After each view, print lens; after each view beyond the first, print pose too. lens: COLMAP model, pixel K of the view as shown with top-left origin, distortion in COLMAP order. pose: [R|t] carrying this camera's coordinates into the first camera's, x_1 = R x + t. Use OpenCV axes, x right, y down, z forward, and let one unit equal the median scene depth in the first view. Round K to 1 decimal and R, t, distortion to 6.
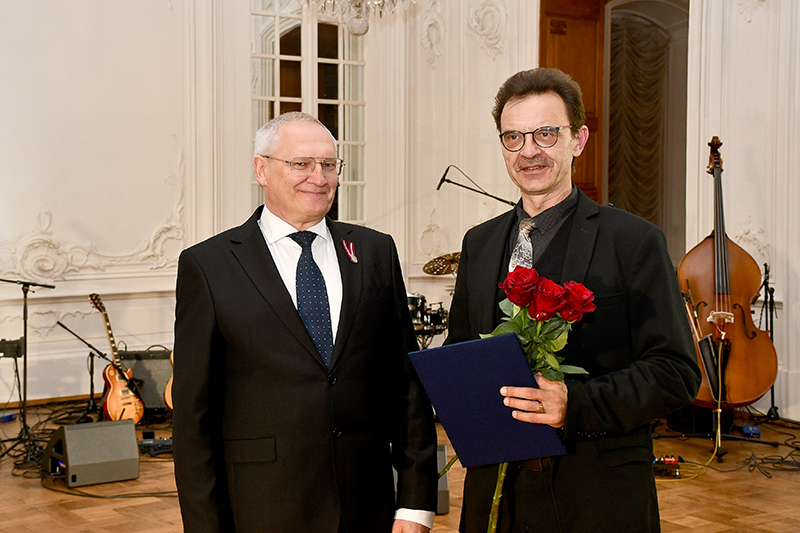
lens RADIAL K [[1253.4, 0, 367.7], [0, 1253.4, 232.4], [0, 0, 1]] dist [0.165450, 0.000000]
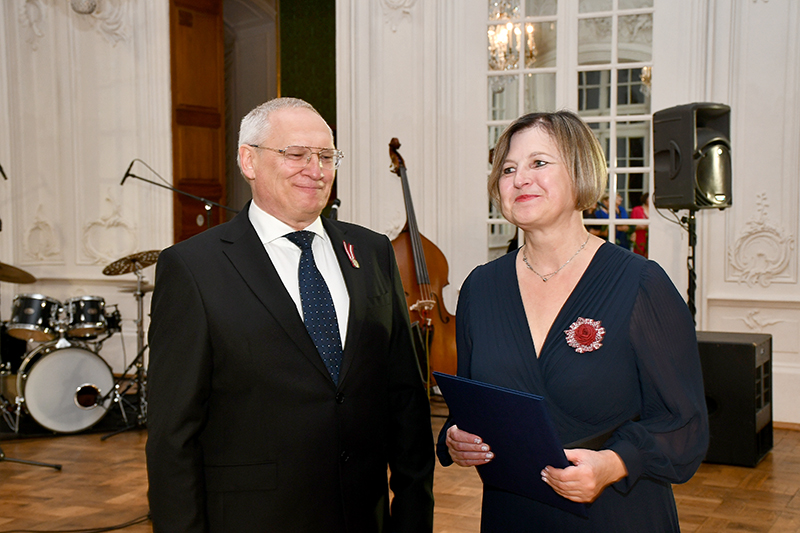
lens RADIAL K [[1272.7, 0, 415.2], [0, 1272.7, 267.5], [0, 0, 1]] dist [0.268987, 0.000000]
pose [[0.868537, -0.025416, 0.494972, -0.213400], [0.011251, 0.999438, 0.031577, 0.000129], [-0.495496, -0.021857, 0.868335, 0.043358]]
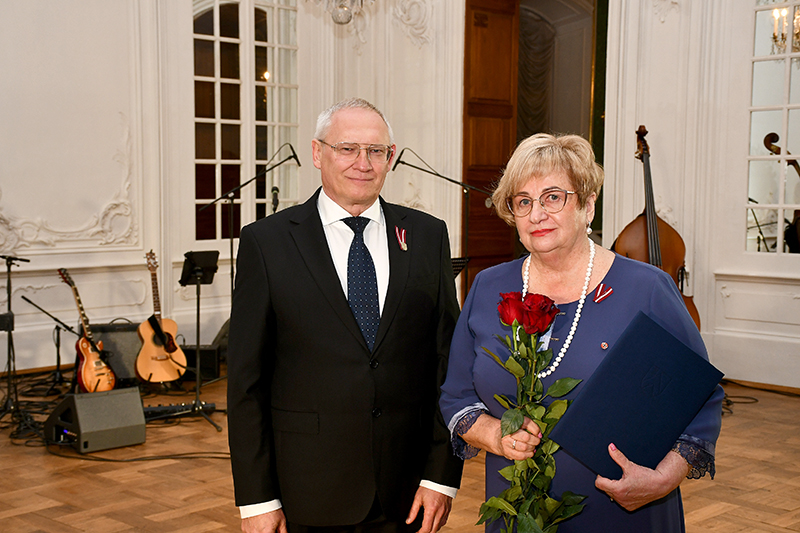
lens RADIAL K [[1197.0, 0, 411.0], [0, 1197.0, 272.3], [0, 0, 1]] dist [0.179712, 0.000000]
pose [[0.982738, -0.006259, 0.184897, -0.109634], [-0.003510, 0.998617, 0.052461, -0.000839], [-0.184969, -0.052205, 0.981357, -0.015587]]
